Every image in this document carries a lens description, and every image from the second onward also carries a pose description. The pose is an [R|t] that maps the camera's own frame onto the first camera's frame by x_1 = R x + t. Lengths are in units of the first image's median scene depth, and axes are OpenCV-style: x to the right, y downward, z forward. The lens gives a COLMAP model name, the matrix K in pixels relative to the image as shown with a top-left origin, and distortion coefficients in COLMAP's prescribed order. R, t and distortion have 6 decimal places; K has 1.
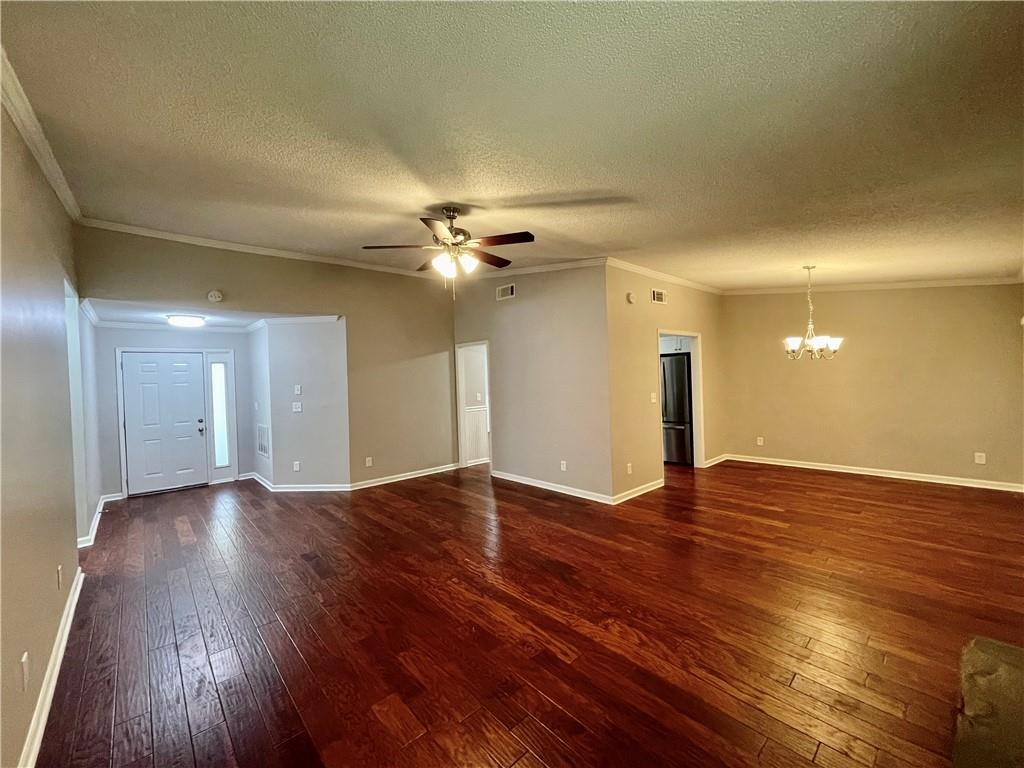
lens RADIAL K [[417.9, 0, 507.3], [0, 417.9, 380.3], [0, 0, 1]] dist [-0.002969, 0.000469]
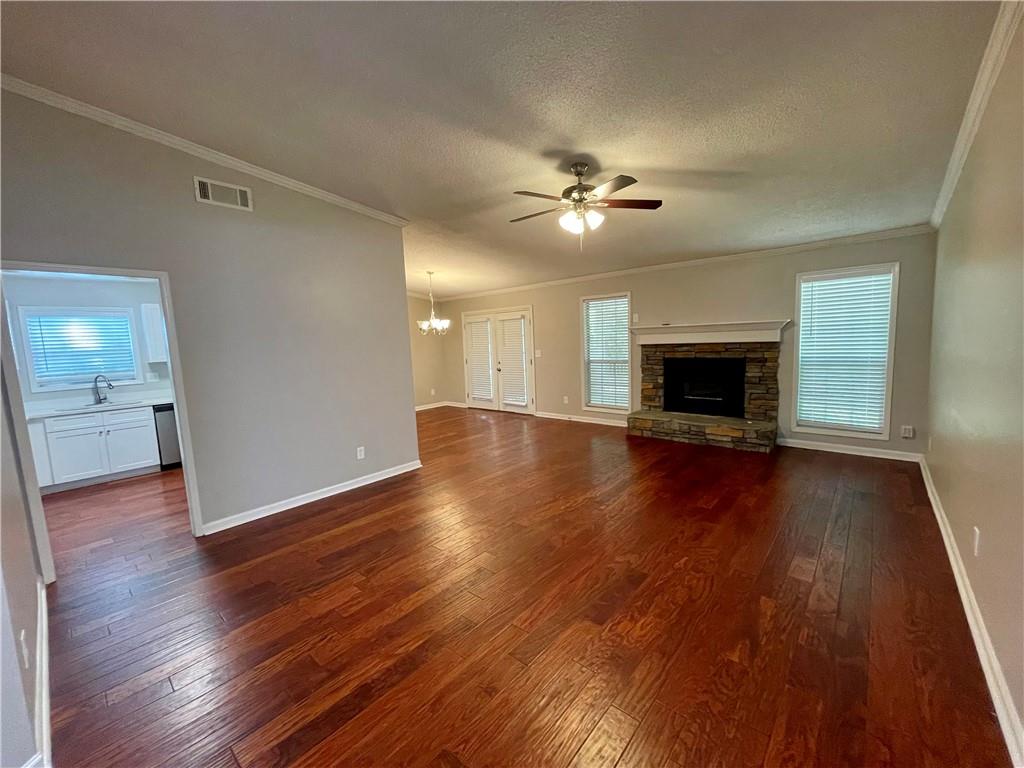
lens RADIAL K [[417.9, 0, 513.7], [0, 417.9, 380.2], [0, 0, 1]] dist [-0.002969, 0.000469]
pose [[-0.123273, -0.059614, 0.990581, -0.781791], [0.055699, 0.996205, 0.066884, 0.027056], [-0.990809, 0.063419, -0.119484, 0.878525]]
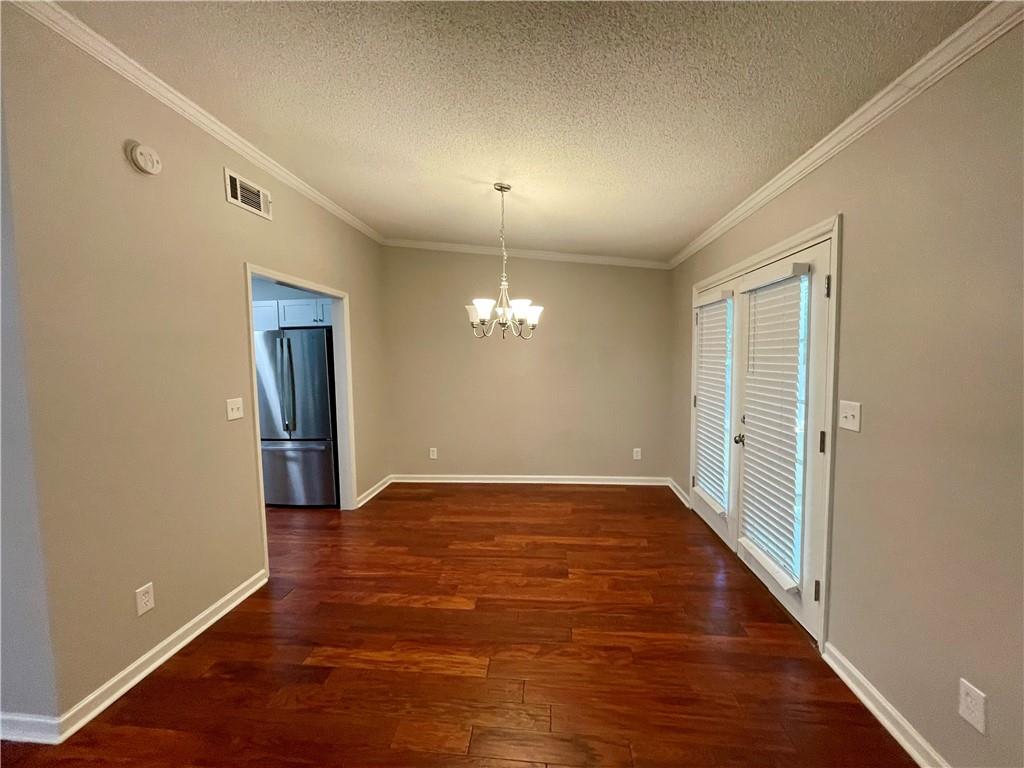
lens RADIAL K [[417.9, 0, 510.3], [0, 417.9, 383.0], [0, 0, 1]] dist [-0.002969, 0.000469]
pose [[0.743487, -0.021470, 0.668406, 0.306031], [-0.002019, 0.999408, 0.034347, -0.003810], [-0.668747, -0.026886, 0.743003, 0.513565]]
